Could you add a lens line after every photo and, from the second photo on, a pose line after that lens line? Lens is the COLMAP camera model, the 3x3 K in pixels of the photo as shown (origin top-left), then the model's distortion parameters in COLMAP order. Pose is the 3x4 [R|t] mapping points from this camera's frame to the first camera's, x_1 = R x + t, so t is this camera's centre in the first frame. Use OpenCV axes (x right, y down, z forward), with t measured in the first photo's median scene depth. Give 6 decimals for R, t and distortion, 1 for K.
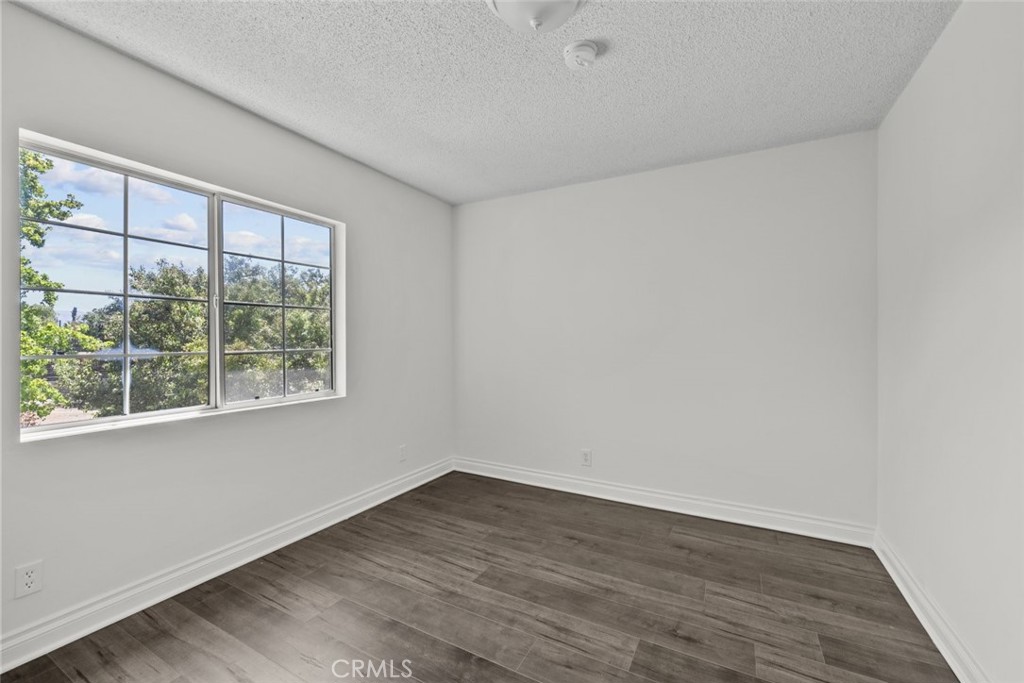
lens RADIAL K [[416.1, 0, 512.0], [0, 416.1, 341.5], [0, 0, 1]] dist [0.000304, 0.000145]
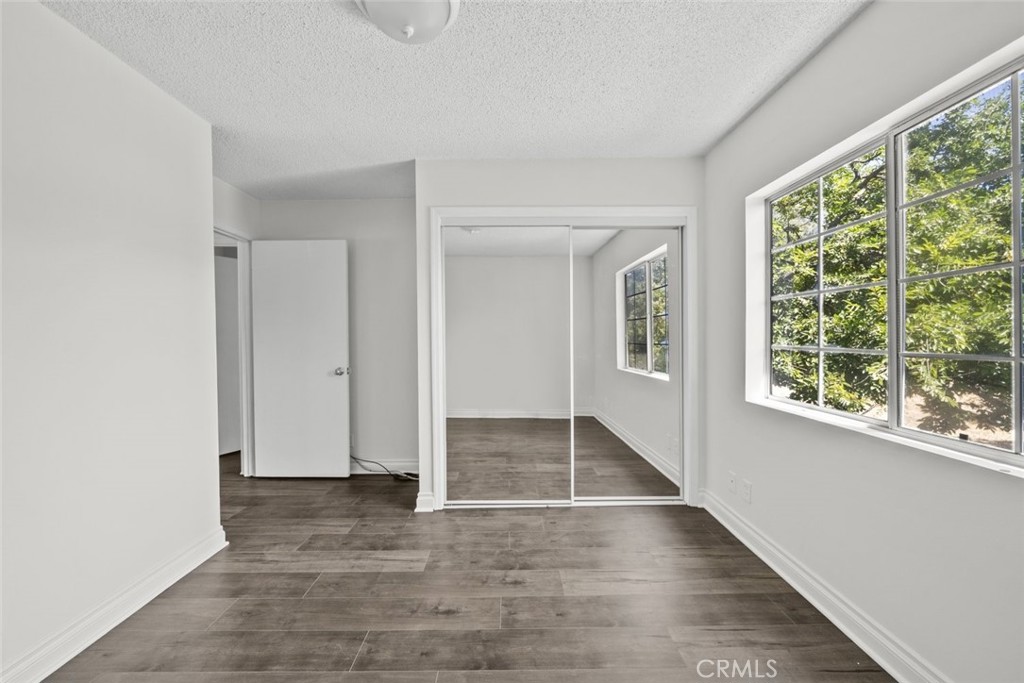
lens RADIAL K [[416.1, 0, 512.0], [0, 416.1, 341.5], [0, 0, 1]] dist [0.000304, 0.000145]
pose [[-0.880447, 0.017948, -0.473804, 0.278697], [0.007245, 0.999676, 0.024405, -0.017469], [0.474089, 0.018055, -0.880292, 1.742297]]
